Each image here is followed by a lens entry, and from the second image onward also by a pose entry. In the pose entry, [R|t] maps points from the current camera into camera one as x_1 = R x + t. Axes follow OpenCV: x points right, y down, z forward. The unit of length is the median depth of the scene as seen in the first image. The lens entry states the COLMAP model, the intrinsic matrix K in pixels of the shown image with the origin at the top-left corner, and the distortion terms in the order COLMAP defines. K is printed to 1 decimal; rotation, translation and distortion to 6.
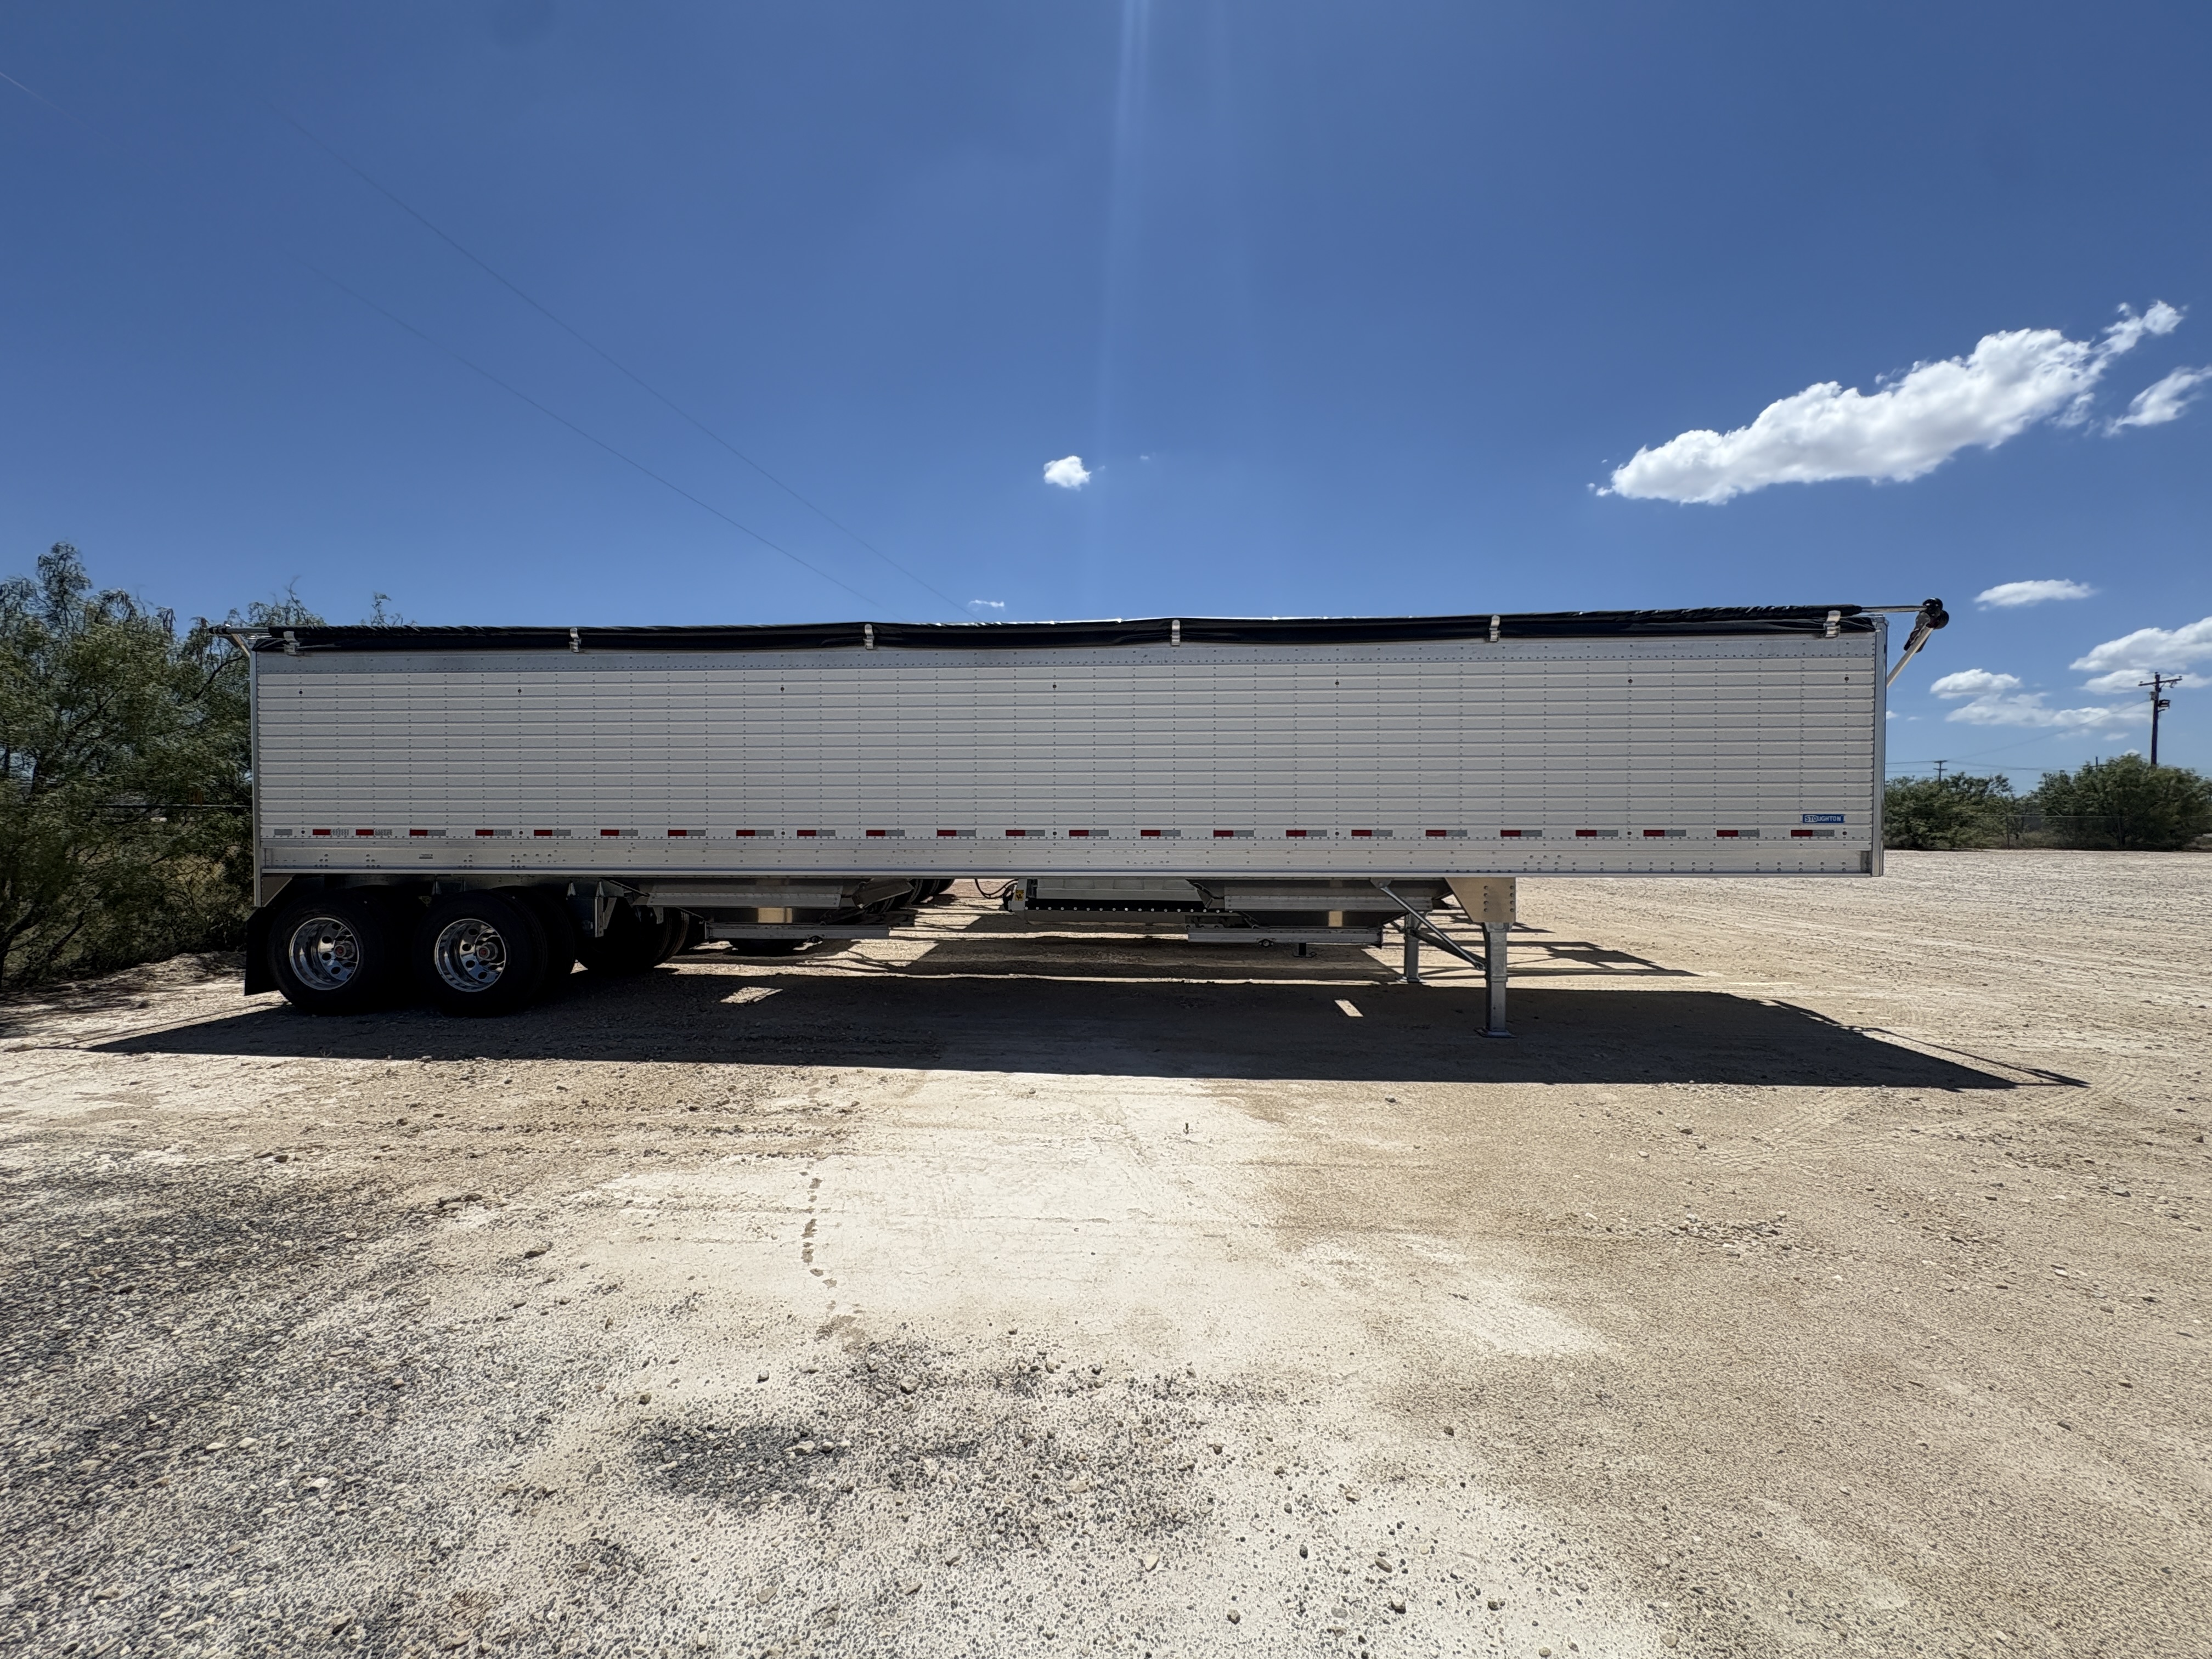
lens RADIAL K [[892.4, 0, 1106.0], [0, 892.4, 829.5], [0, 0, 1]] dist [0.000086, 0.000423]
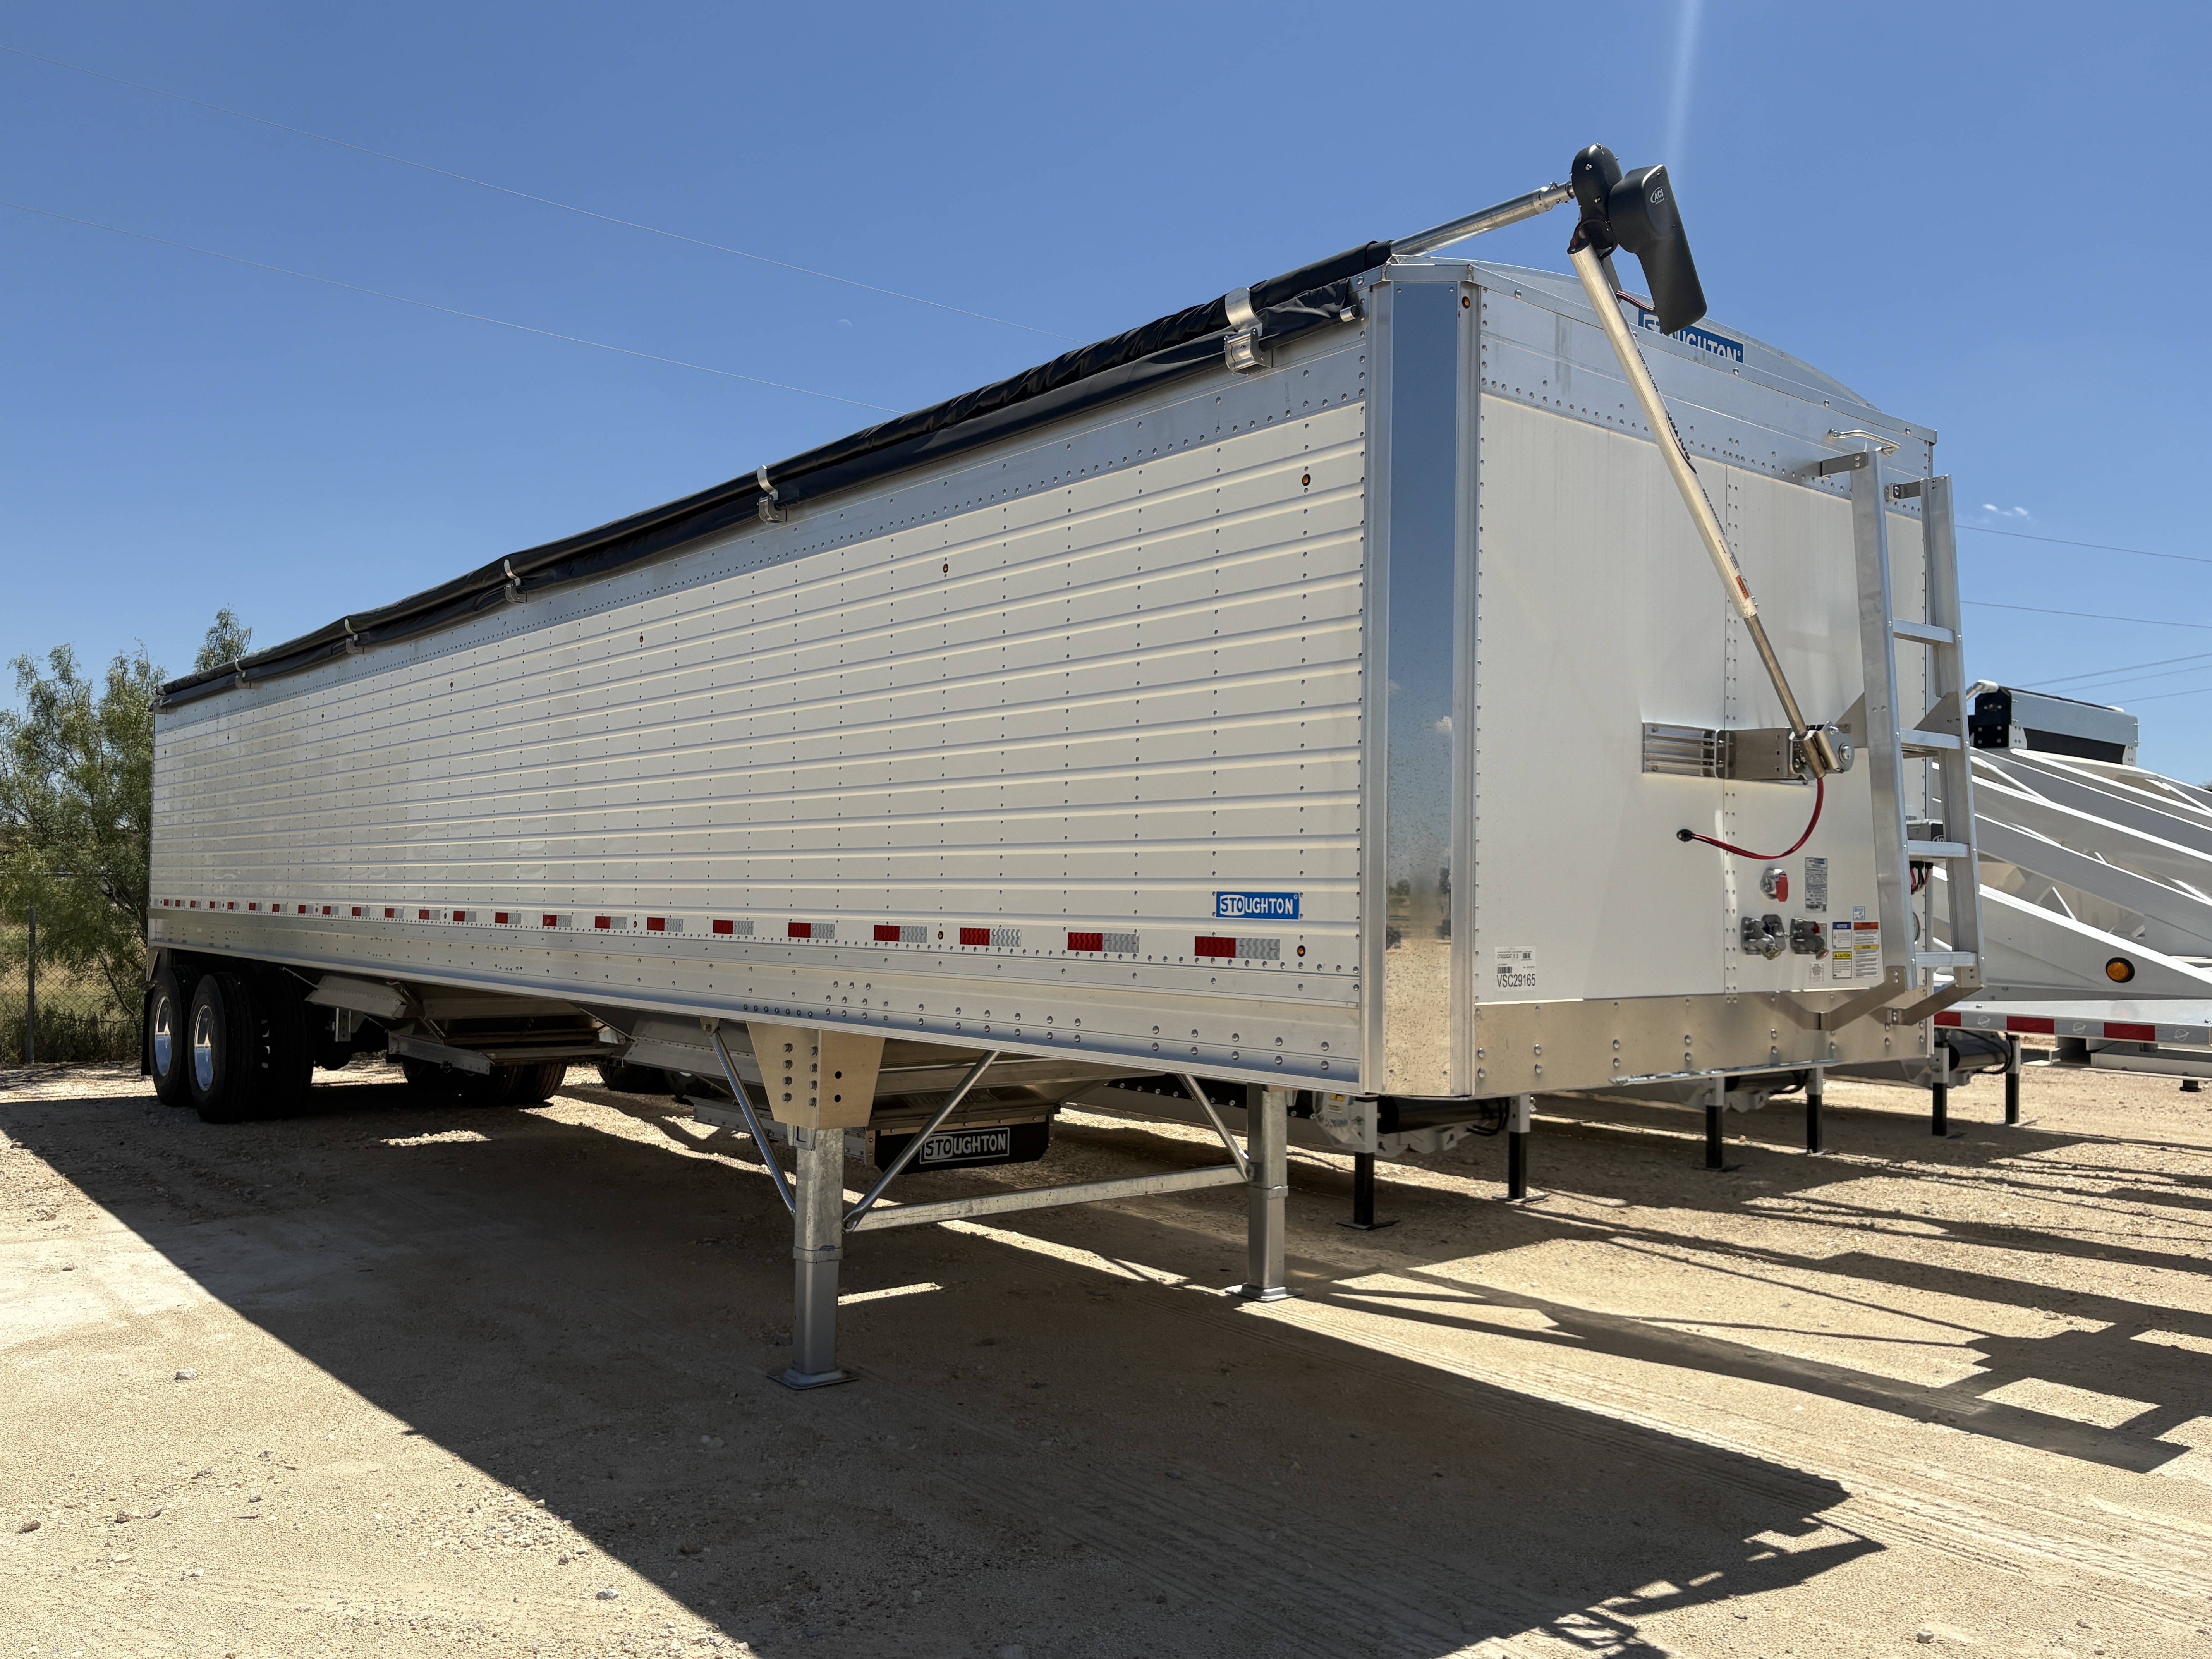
lens RADIAL K [[1787.8, 0, 1113.3], [0, 1787.8, 836.4], [0, 0, 1]] dist [0.009859, 0.002442]
pose [[0.683127, -0.015034, -0.730144, 1.253535], [-0.038625, 0.997645, -0.056680, 0.002153], [0.729277, 0.066922, 0.680938, 0.505545]]
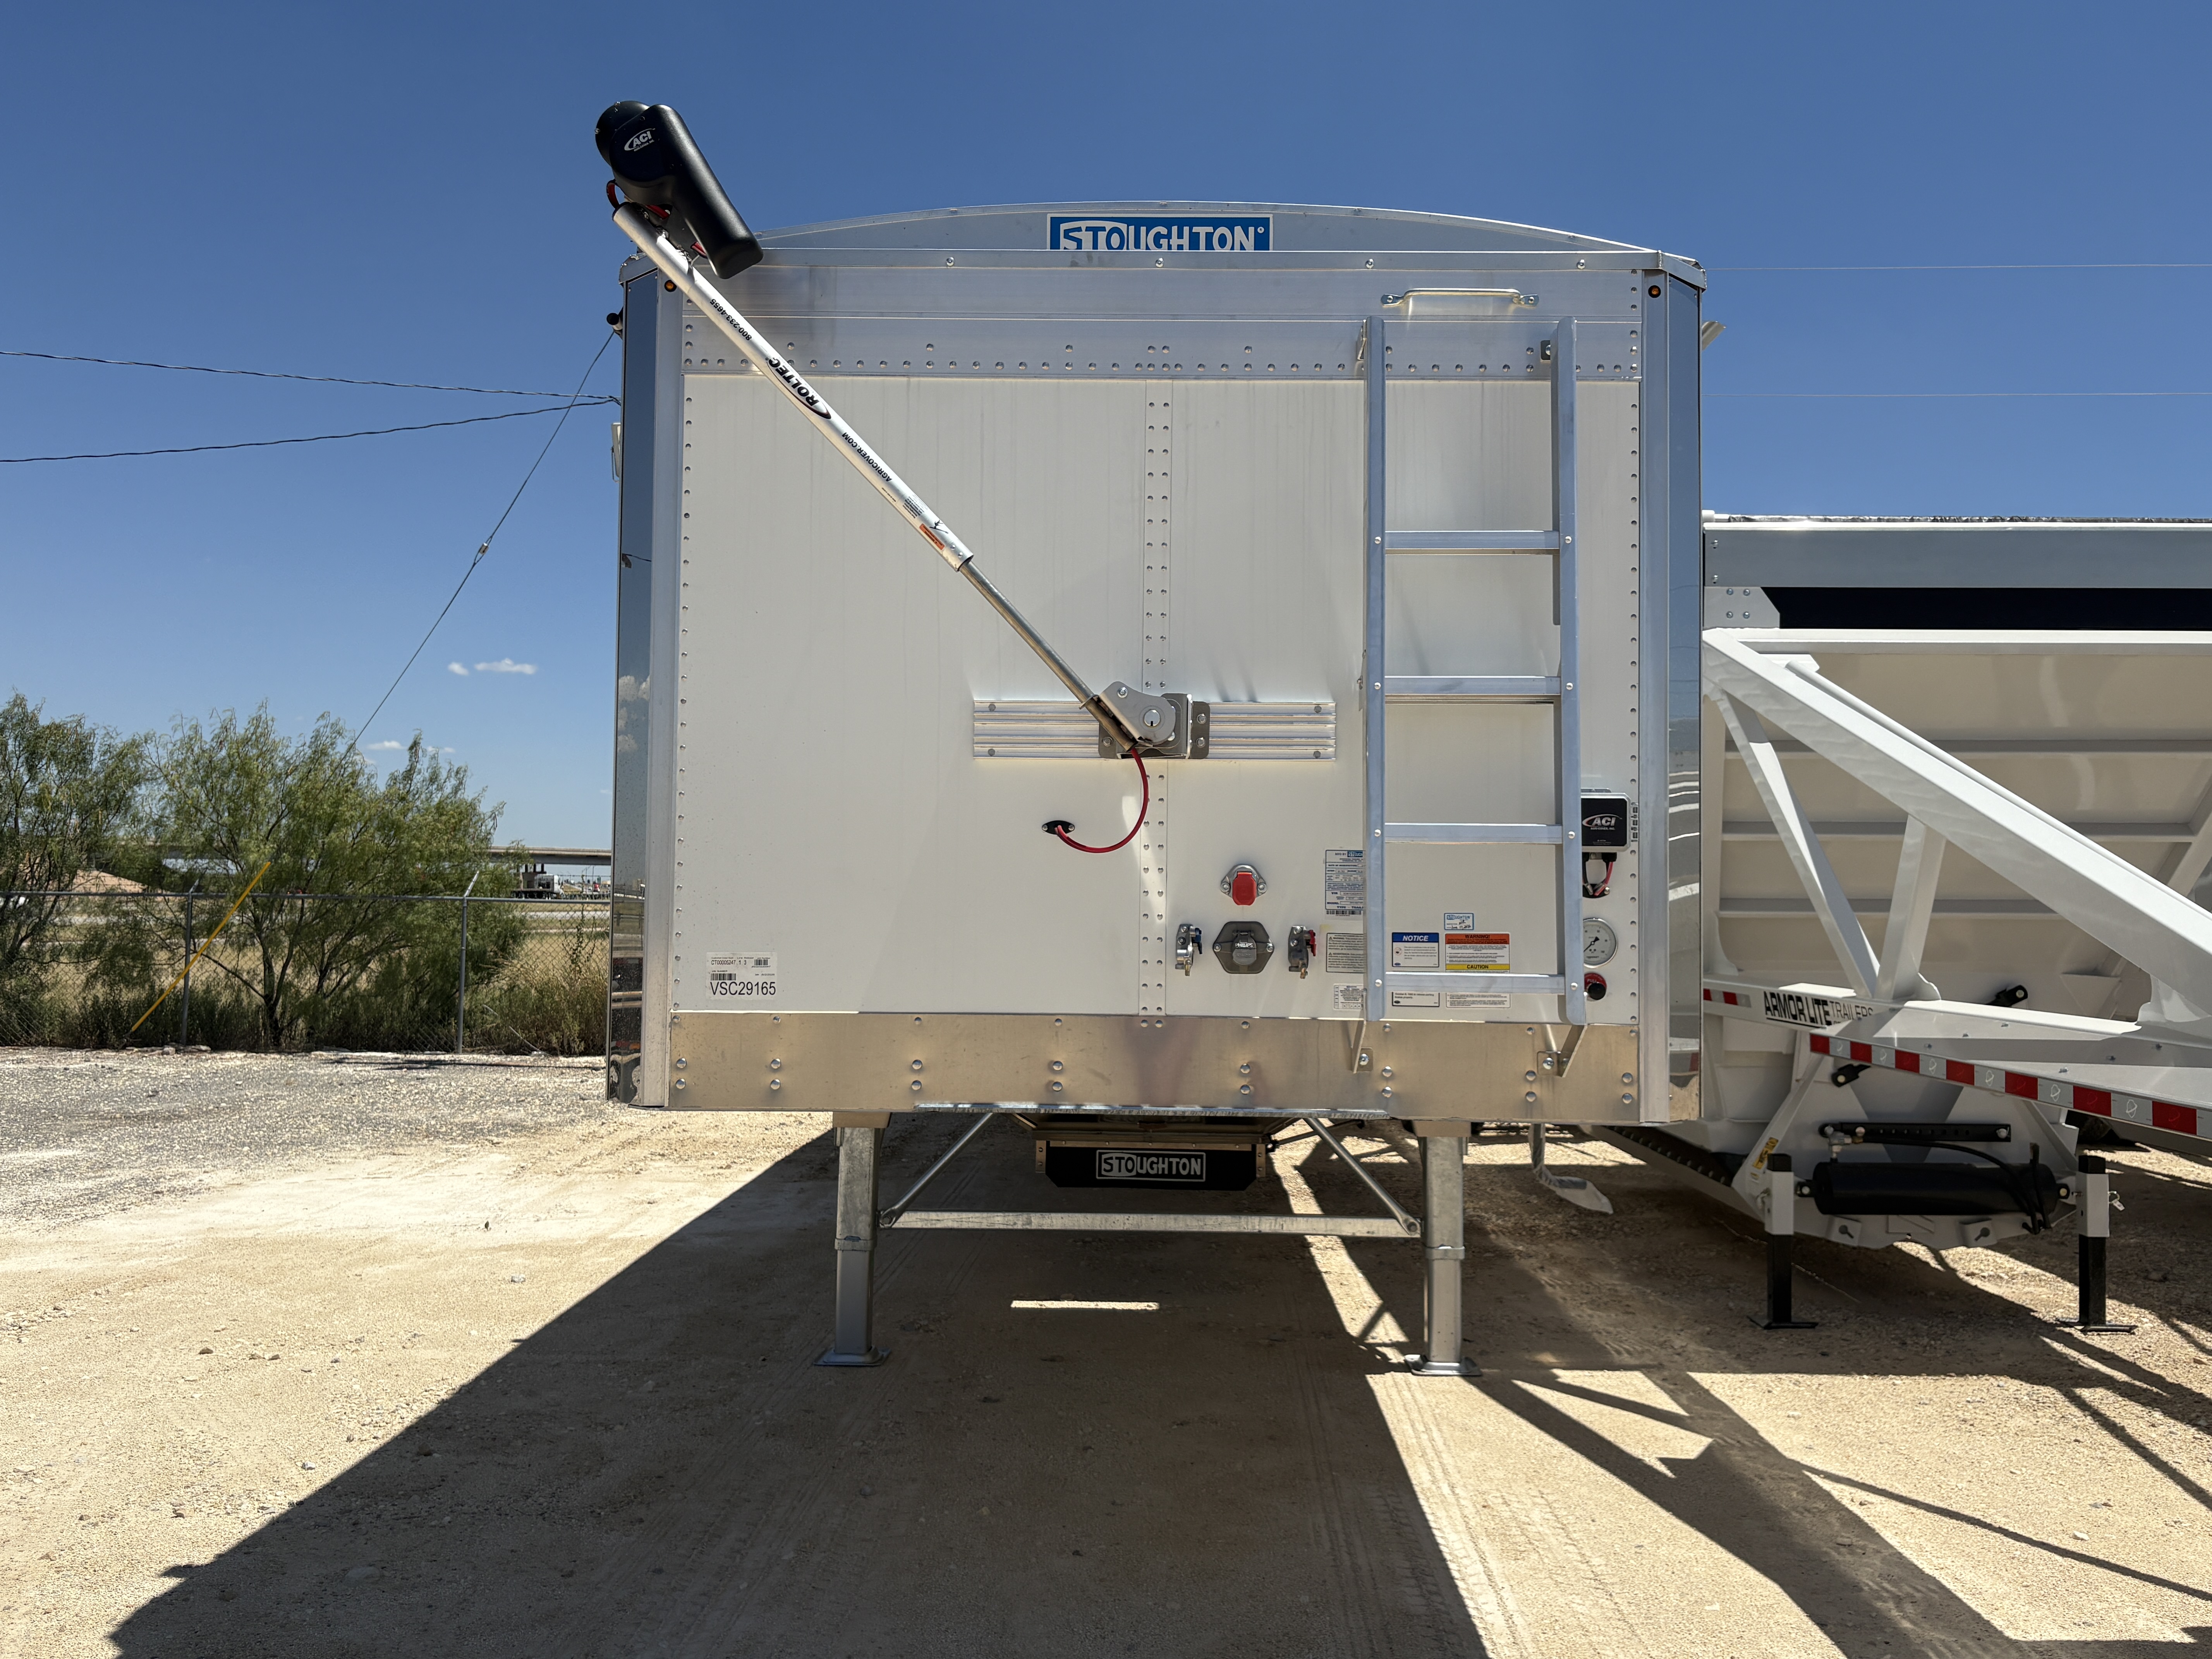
lens RADIAL K [[1787.8, 0, 1113.3], [0, 1787.8, 836.4], [0, 0, 1]] dist [0.009859, 0.002442]
pose [[0.048088, -0.043221, -0.997908, 1.481500], [-0.045991, 0.997908, -0.045437, -0.016822], [0.997784, 0.048080, 0.046000, 1.121477]]
